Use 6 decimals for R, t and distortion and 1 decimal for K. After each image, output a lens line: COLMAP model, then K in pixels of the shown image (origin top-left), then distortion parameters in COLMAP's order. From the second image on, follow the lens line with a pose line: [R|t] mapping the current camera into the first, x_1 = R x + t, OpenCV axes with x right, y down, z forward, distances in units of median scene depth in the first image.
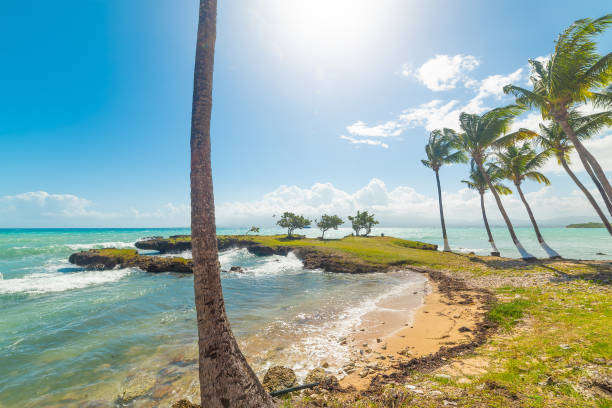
lens RADIAL K [[251.7, 0, 309.4], [0, 251.7, 208.7], [0, 0, 1]] dist [-0.003983, -0.000457]
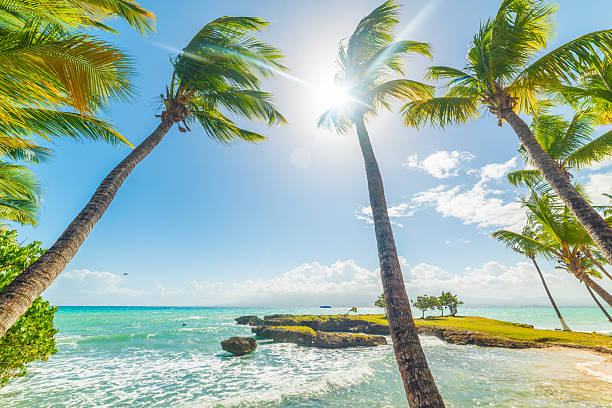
lens RADIAL K [[235.5, 0, 306.0], [0, 235.5, 204.0], [0, 0, 1]] dist [-0.016136, 0.006284]
pose [[0.997070, -0.027250, -0.071474, -0.350096], [0.002174, 0.944112, -0.329618, -0.018023], [0.076462, 0.328497, 0.941405, -0.177752]]
